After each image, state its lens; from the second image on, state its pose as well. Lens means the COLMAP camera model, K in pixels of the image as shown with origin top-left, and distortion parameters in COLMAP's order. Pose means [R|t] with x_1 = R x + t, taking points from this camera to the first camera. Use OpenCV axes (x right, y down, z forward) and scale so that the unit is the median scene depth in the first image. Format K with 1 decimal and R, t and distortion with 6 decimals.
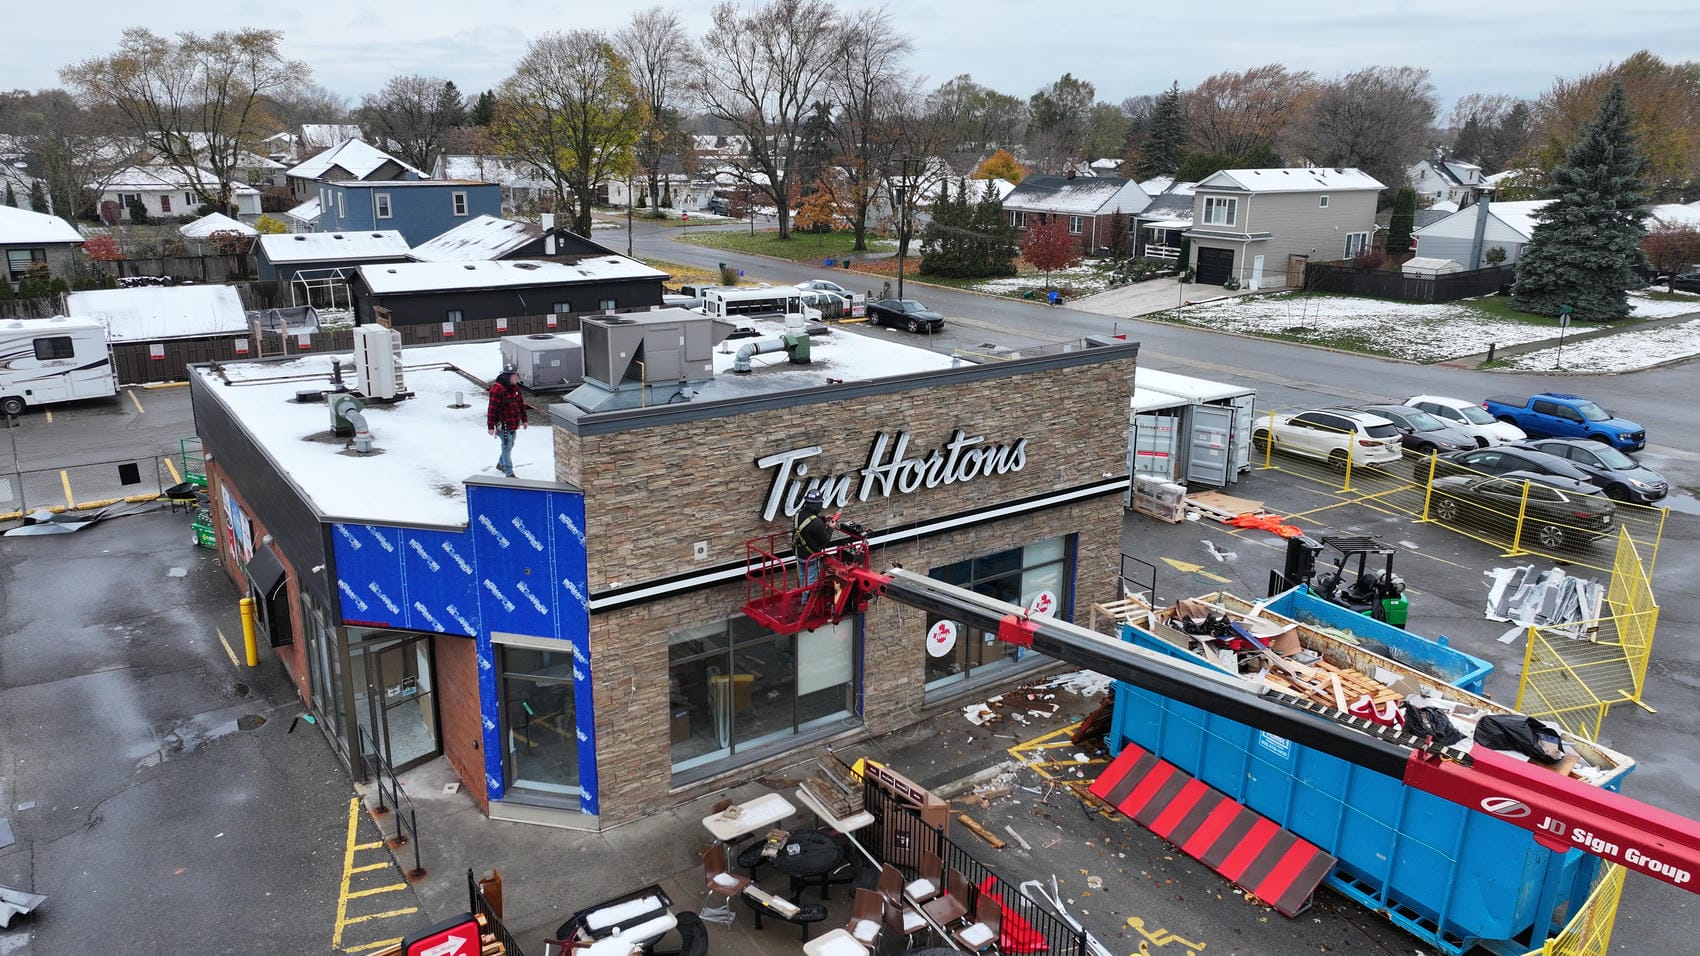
lens RADIAL K [[1175.5, 0, 849.7], [0, 1175.5, 474.6], [0, 0, 1]] dist [0.012299, 0.001179]
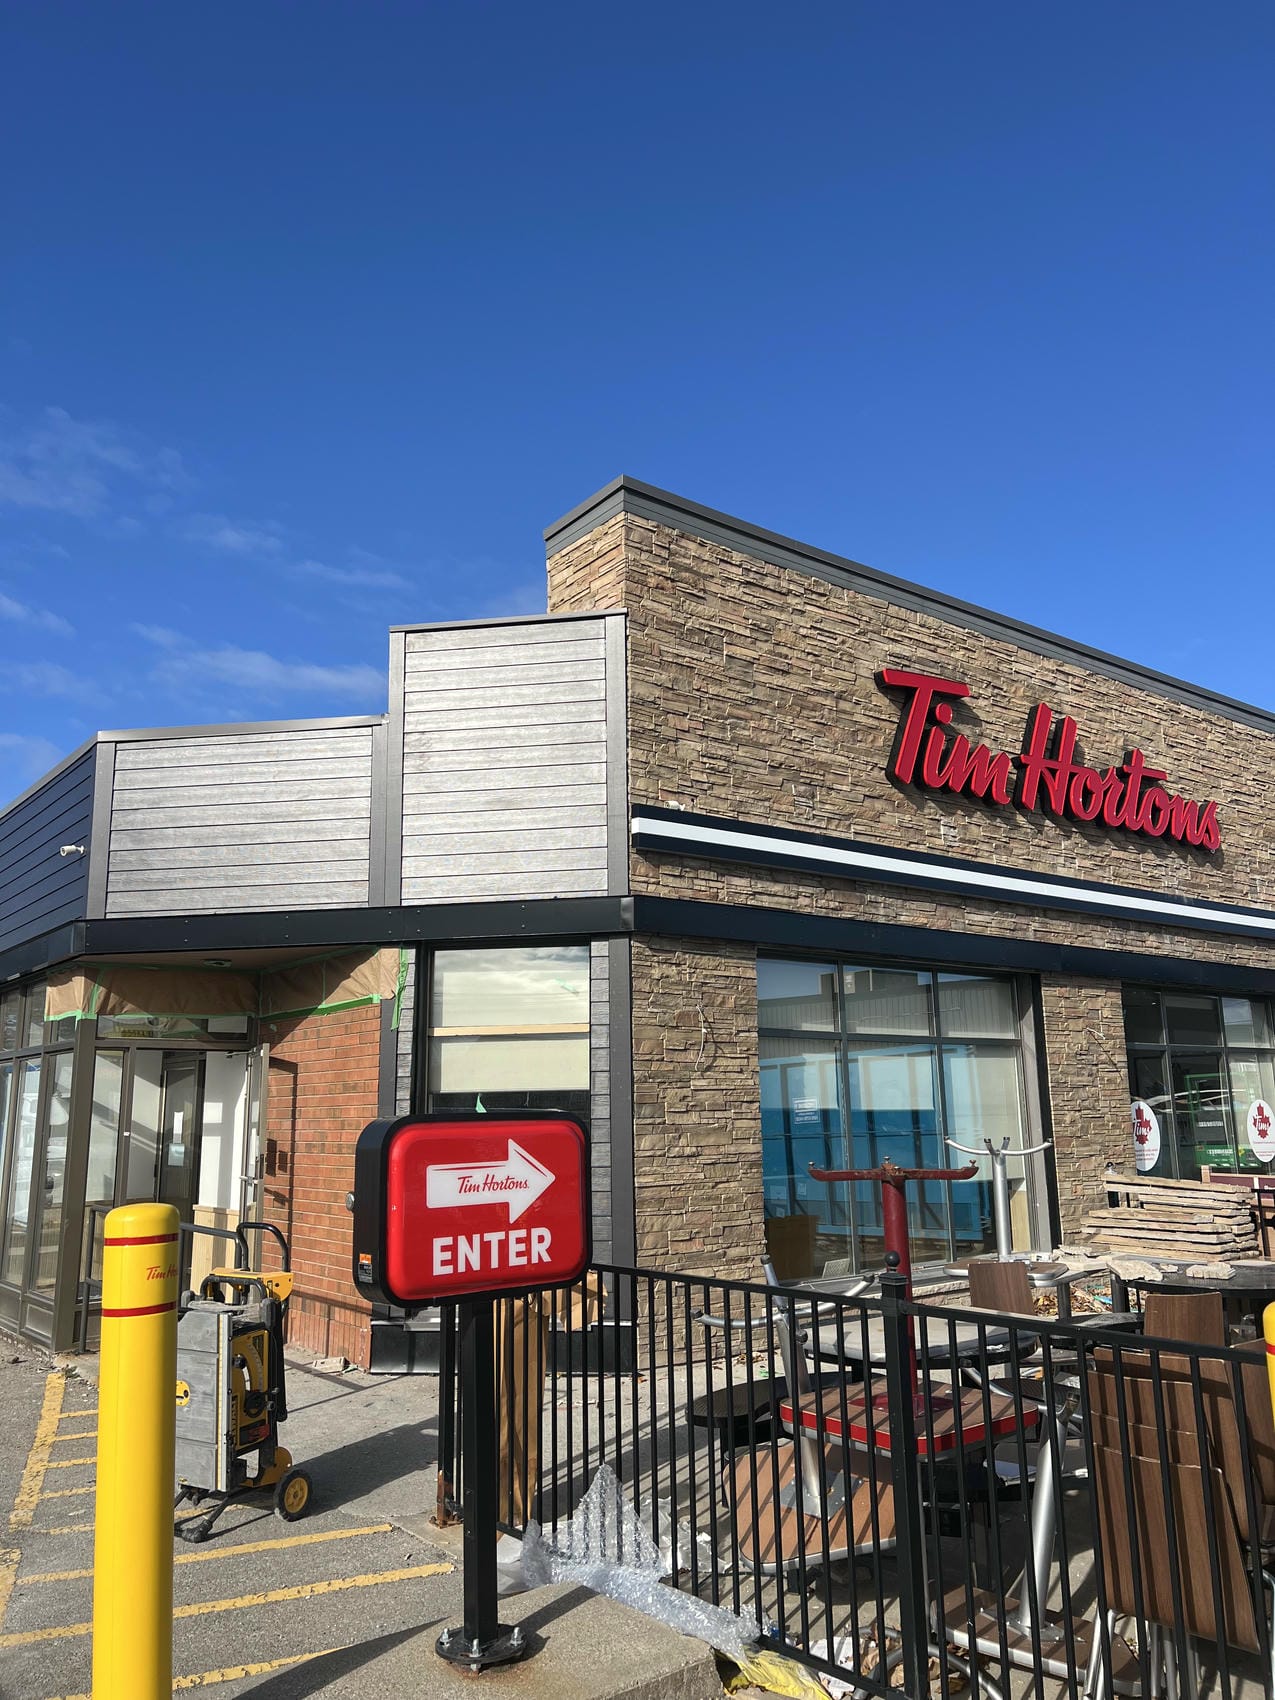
lens RADIAL K [[1280.5, 0, 634.9], [0, 1280.5, 857.4], [0, 0, 1]] dist [0.008871, 0.001596]
pose [[0.998019, -0.014857, 0.061127, -0.212680], [0.041310, 0.887611, -0.458738, 0.313668], [-0.047441, 0.460355, 0.886466, 0.437892]]
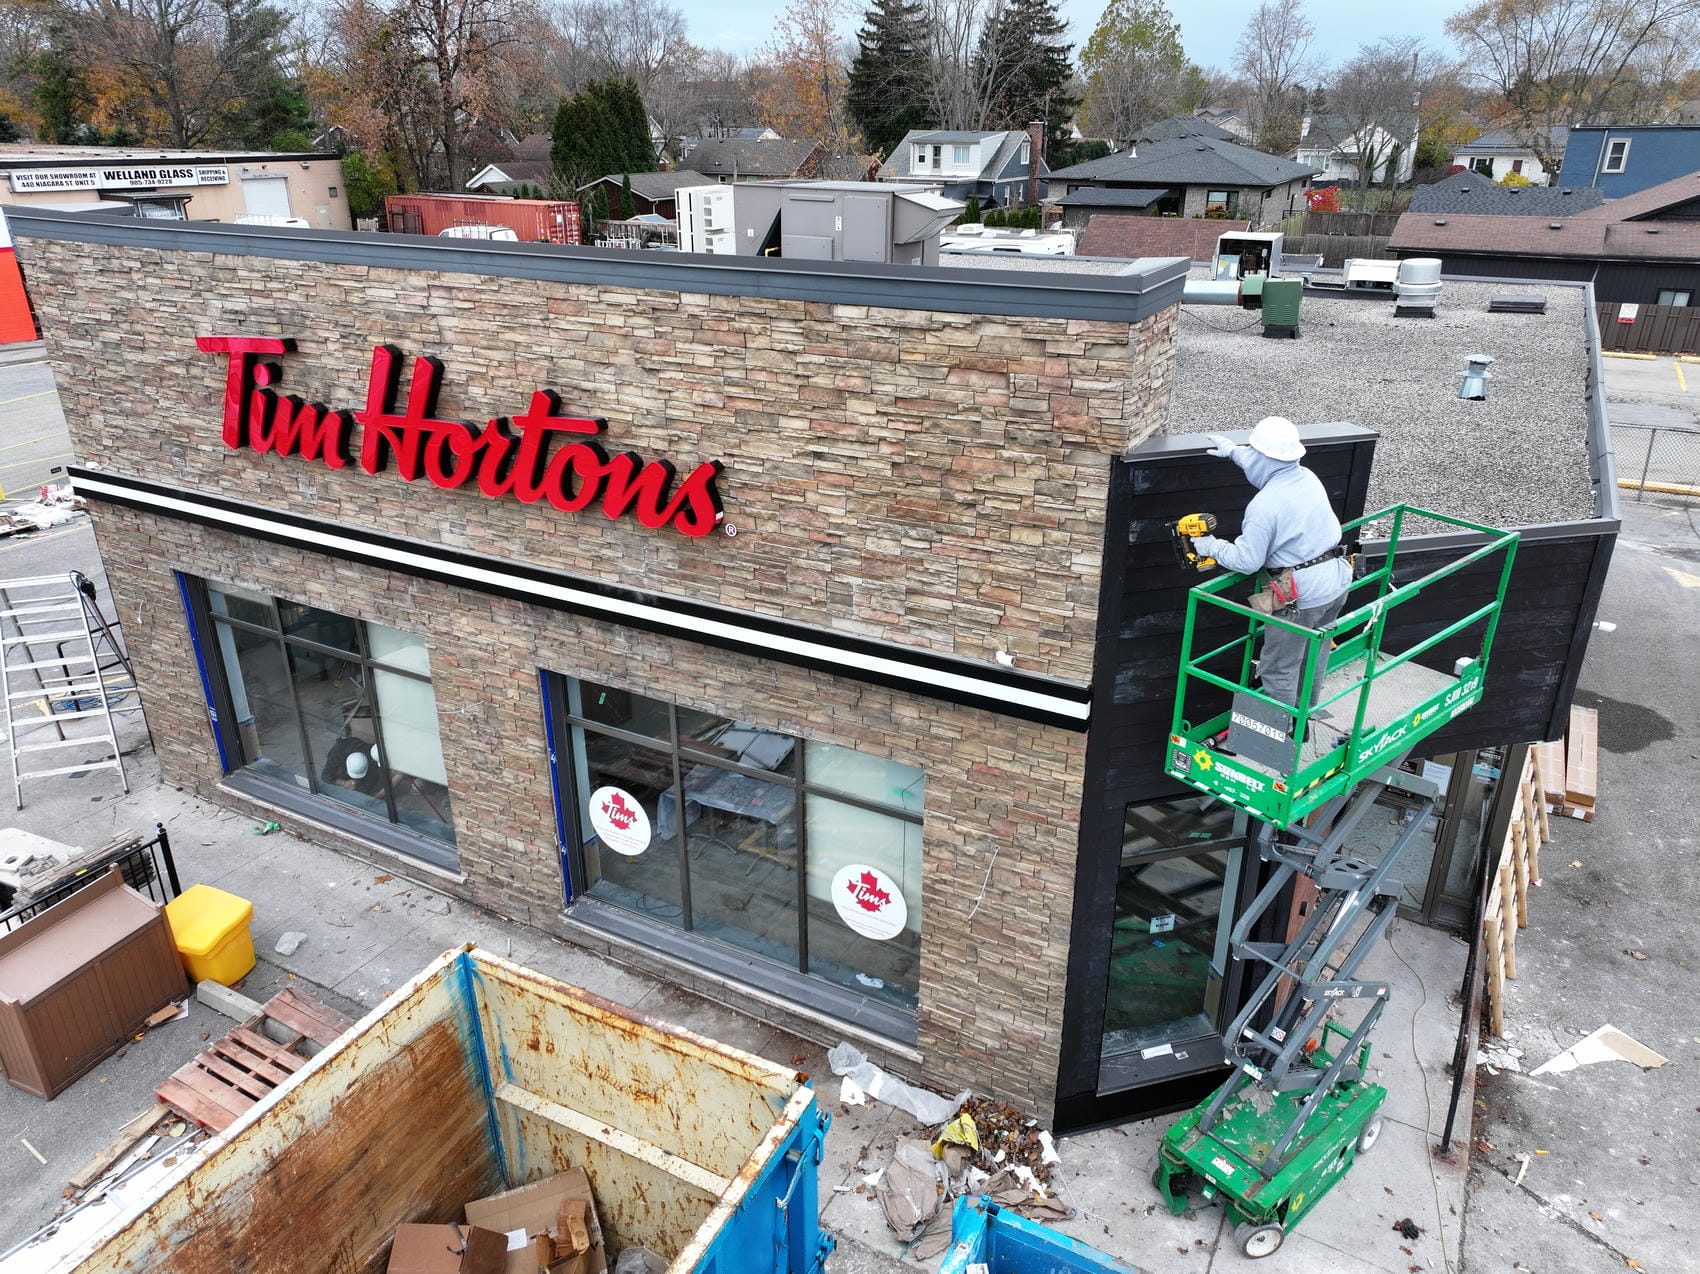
lens RADIAL K [[1198.7, 0, 849.6], [0, 1198.7, 633.1], [0, 0, 1]] dist [0.007345, 0.012893]
pose [[0.442250, 0.349476, -0.826004, 0.552185], [-0.244572, 0.933051, 0.263820, -0.100417], [0.862902, 0.085343, 0.498113, 0.883565]]
